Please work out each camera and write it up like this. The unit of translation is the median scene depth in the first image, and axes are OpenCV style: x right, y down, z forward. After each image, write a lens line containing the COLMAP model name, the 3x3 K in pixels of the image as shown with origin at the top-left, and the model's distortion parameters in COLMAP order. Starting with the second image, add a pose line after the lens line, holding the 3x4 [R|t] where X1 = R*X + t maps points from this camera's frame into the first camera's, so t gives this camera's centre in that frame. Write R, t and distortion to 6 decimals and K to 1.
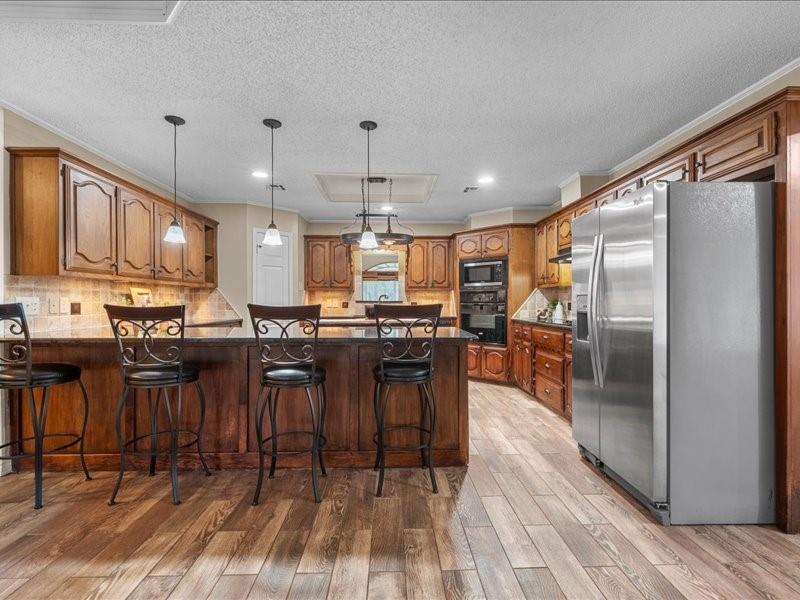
lens RADIAL K [[374.3, 0, 404.1], [0, 374.3, 303.1], [0, 0, 1]] dist [-0.001055, -0.000004]
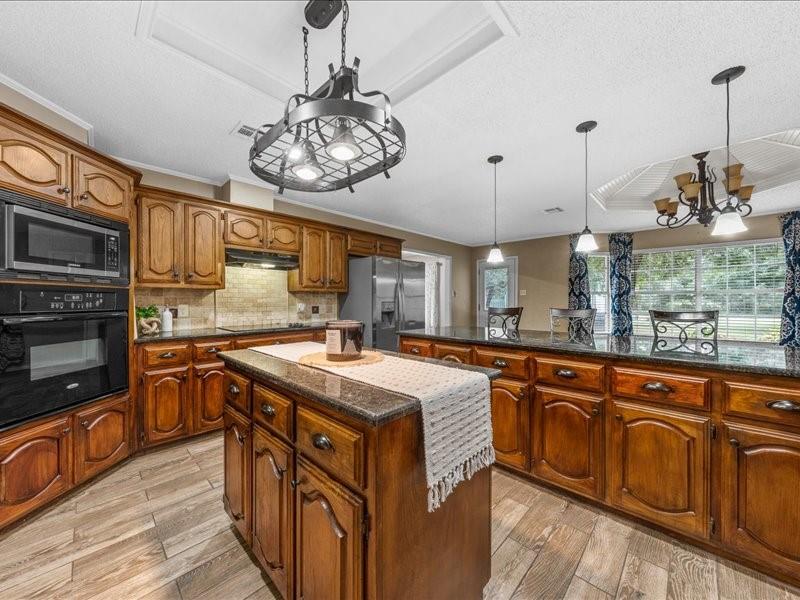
lens RADIAL K [[307.9, 0, 400.1], [0, 307.9, 301.1], [0, 0, 1]] dist [-0.002732, -0.000029]
pose [[-0.694091, -0.002119, 0.719884, -0.303437], [-0.002794, 0.999996, 0.000249, -0.016244], [-0.719882, -0.001839, -0.694094, 0.961328]]
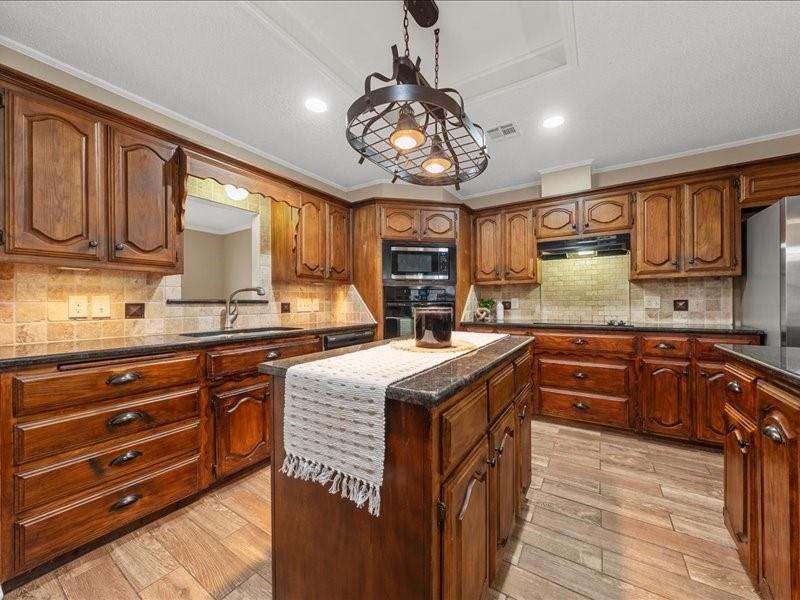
lens RADIAL K [[307.9, 0, 399.8], [0, 307.9, 301.2], [0, 0, 1]] dist [-0.002732, -0.000029]
pose [[0.570470, -0.003893, 0.821309, -0.305334], [0.005940, 0.999982, 0.000614, -0.003980], [-0.821297, 0.004528, 0.570483, 0.679398]]
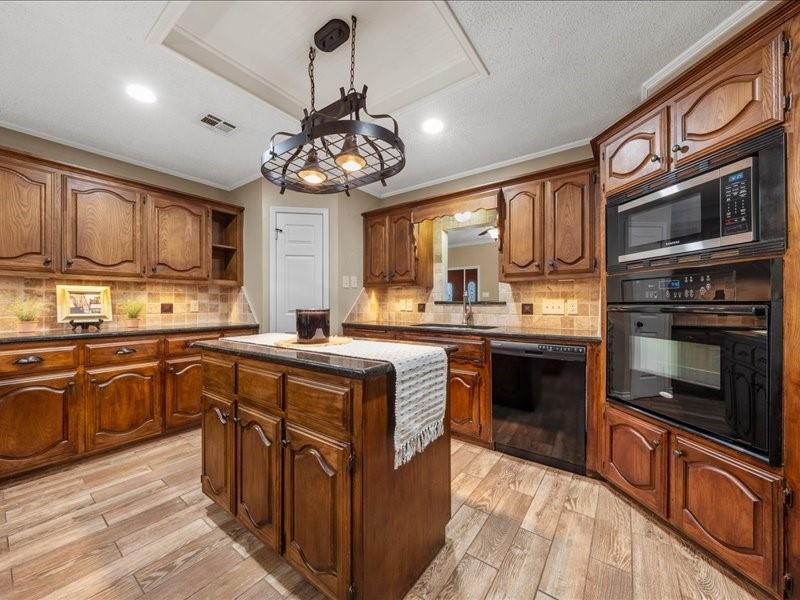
lens RADIAL K [[307.9, 0, 402.1], [0, 307.9, 301.7], [0, 0, 1]] dist [-0.002732, -0.000029]
pose [[0.790408, -0.004668, -0.612563, 0.182932], [-0.001808, 0.999949, -0.009953, -0.000136], [0.612578, 0.008974, 0.790359, 0.620453]]
